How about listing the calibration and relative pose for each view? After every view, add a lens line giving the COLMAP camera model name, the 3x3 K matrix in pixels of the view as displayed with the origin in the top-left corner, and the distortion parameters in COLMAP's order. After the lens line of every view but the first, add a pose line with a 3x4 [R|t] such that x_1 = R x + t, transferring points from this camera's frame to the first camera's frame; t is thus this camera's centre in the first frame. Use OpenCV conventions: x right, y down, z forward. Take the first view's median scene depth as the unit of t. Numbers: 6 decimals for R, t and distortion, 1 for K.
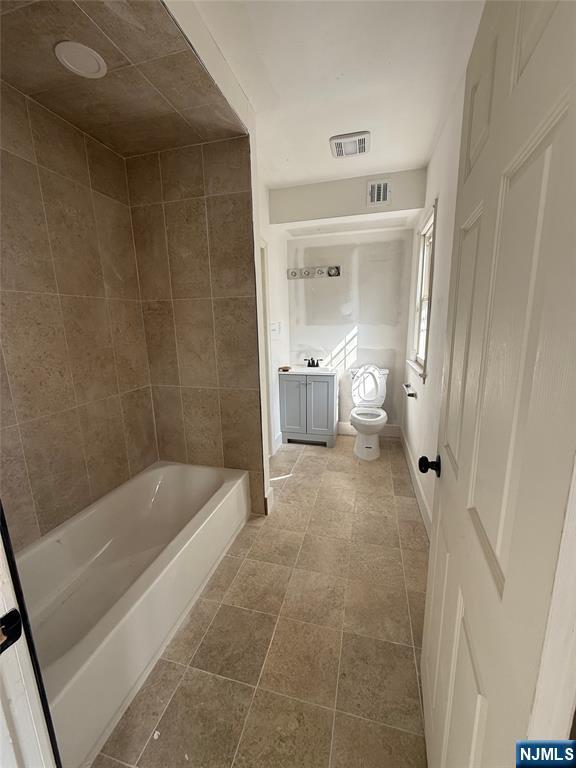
lens RADIAL K [[307.0, 0, 287.9], [0, 307.0, 383.5], [0, 0, 1]] dist [-0.001105, 0.000127]
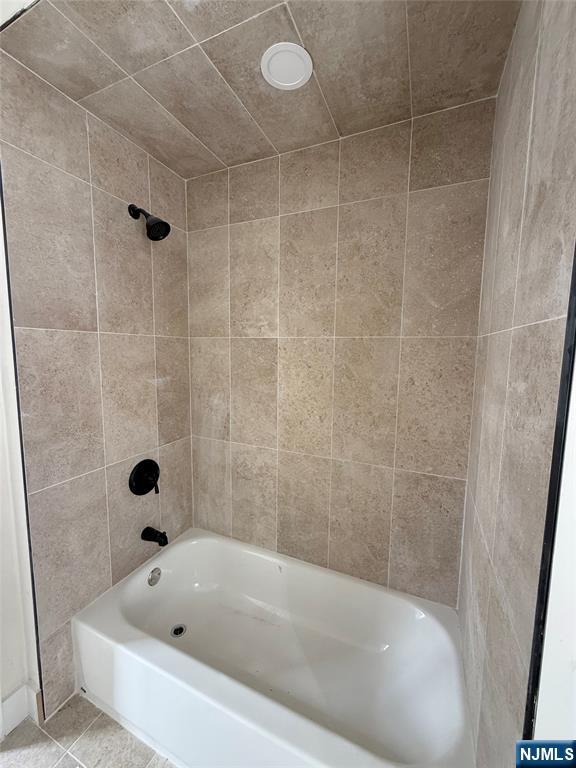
lens RADIAL K [[307.0, 0, 287.4], [0, 307.0, 381.8], [0, 0, 1]] dist [-0.001105, 0.000127]
pose [[-0.160434, 0.125840, -0.978992, 0.195624], [-0.203718, 0.966263, 0.157589, -0.268332], [0.965795, 0.224721, -0.129385, 0.981461]]
